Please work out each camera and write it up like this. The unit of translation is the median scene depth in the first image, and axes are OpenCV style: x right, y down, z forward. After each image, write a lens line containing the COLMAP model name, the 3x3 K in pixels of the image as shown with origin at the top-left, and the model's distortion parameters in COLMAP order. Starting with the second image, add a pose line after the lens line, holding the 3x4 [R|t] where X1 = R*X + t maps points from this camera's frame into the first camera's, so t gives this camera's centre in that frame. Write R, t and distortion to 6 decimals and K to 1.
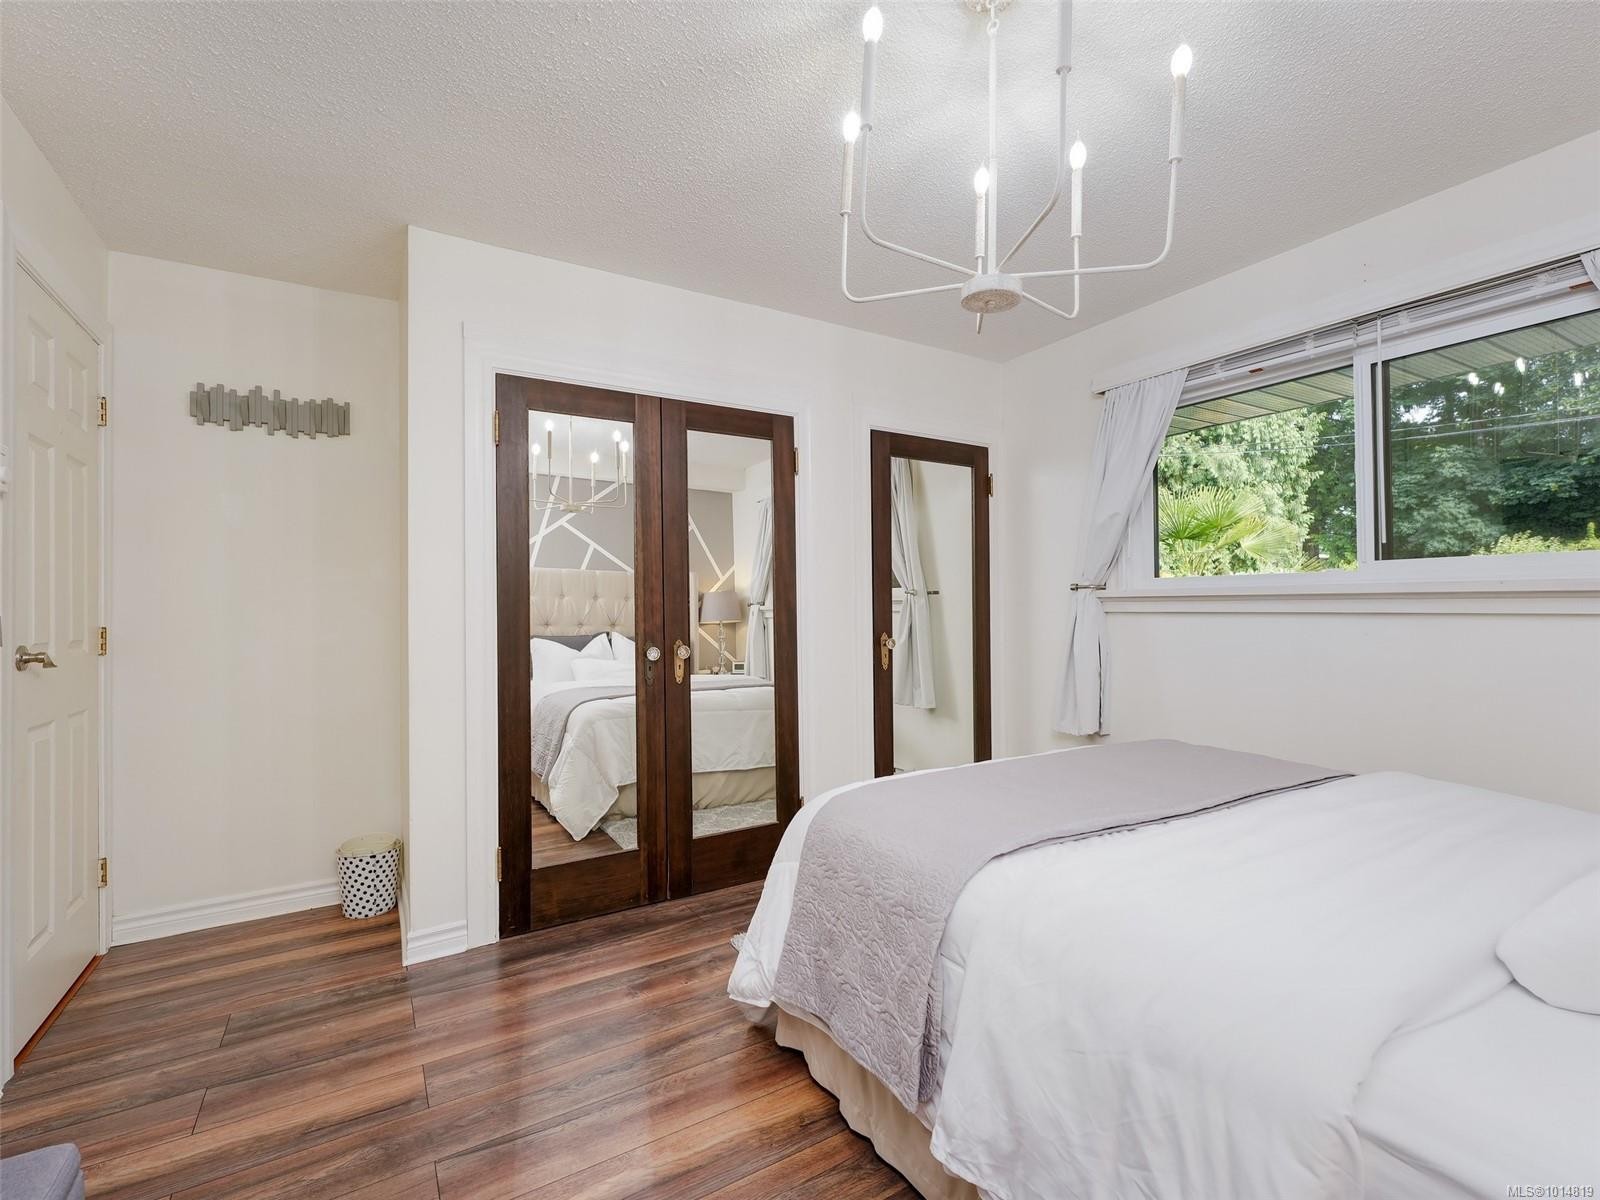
lens RADIAL K [[750.8, 0, 815.4], [0, 750.8, 597.2], [0, 0, 1]] dist [-0.009989, -0.000417]
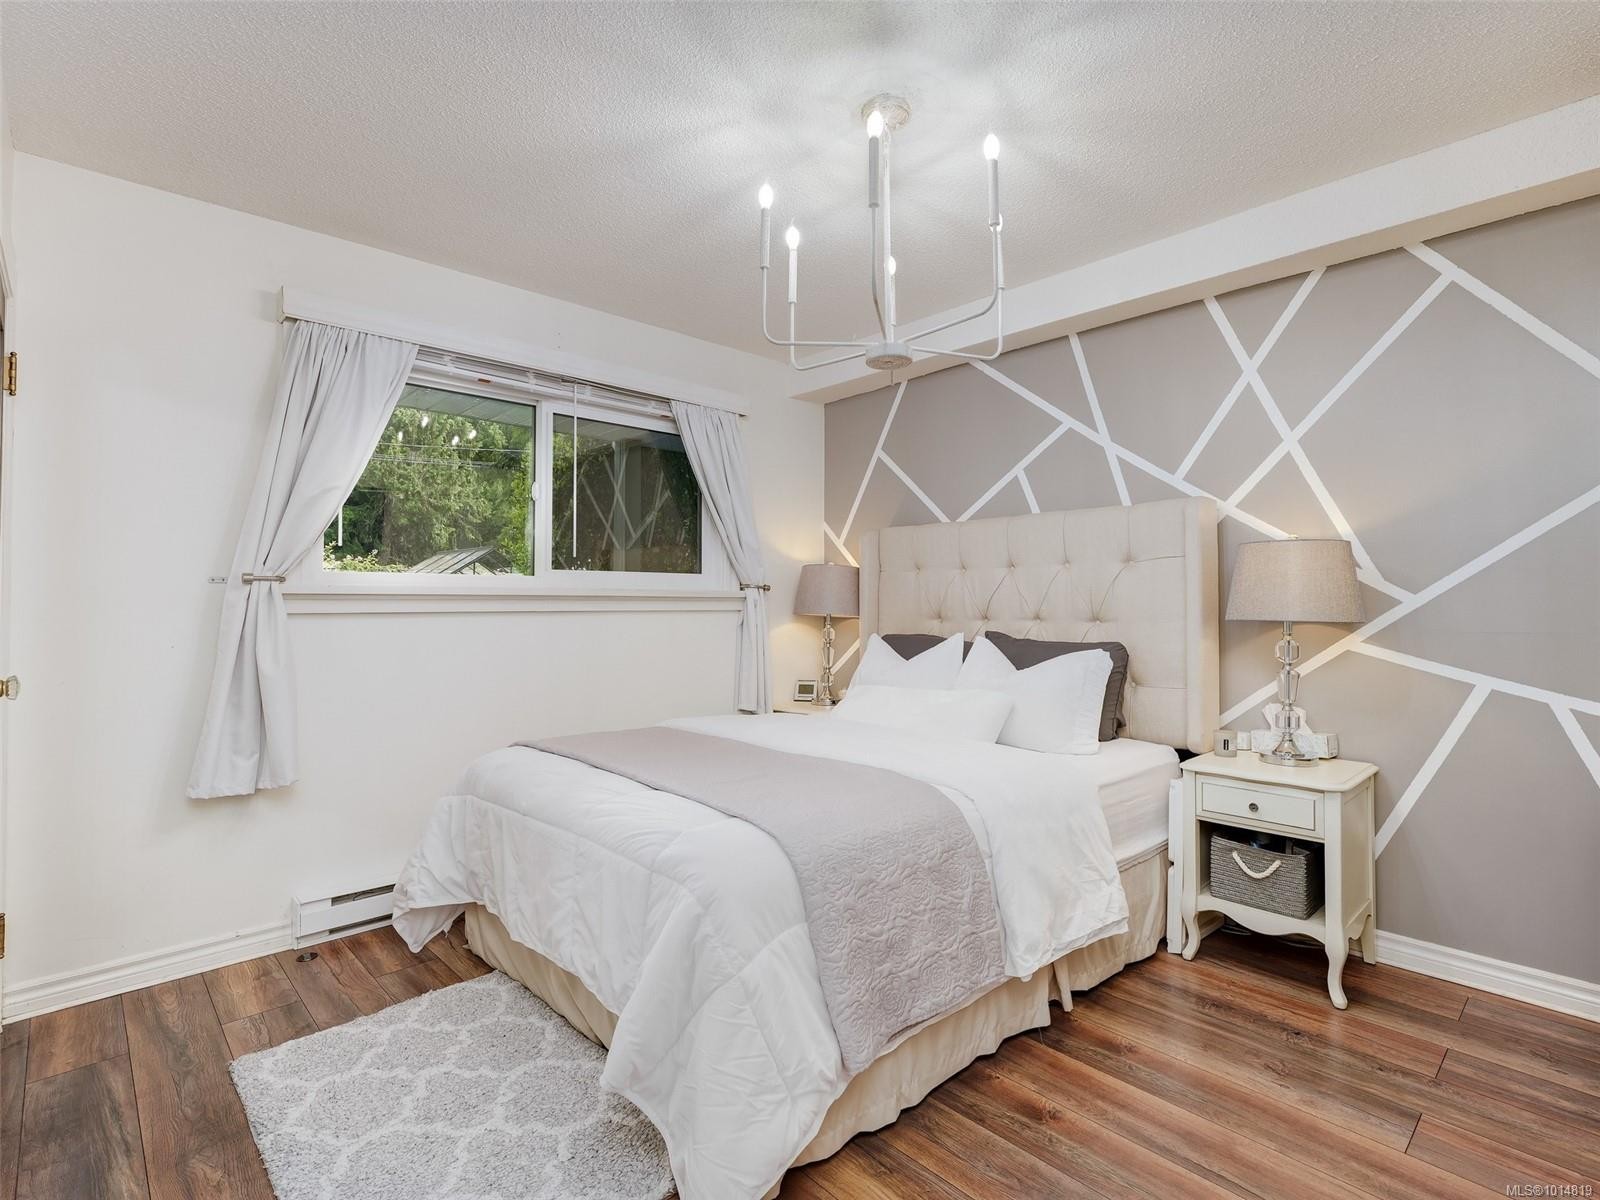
lens RADIAL K [[783.1, 0, 800.6], [0, 783.1, 591.4], [0, 0, 1]] dist [-0.002344, -0.000332]
pose [[-0.210356, 0.024400, 0.977320, -0.604922], [-0.011635, 0.999555, -0.027459, 0.017606], [-0.977556, -0.017147, -0.209979, 0.845278]]
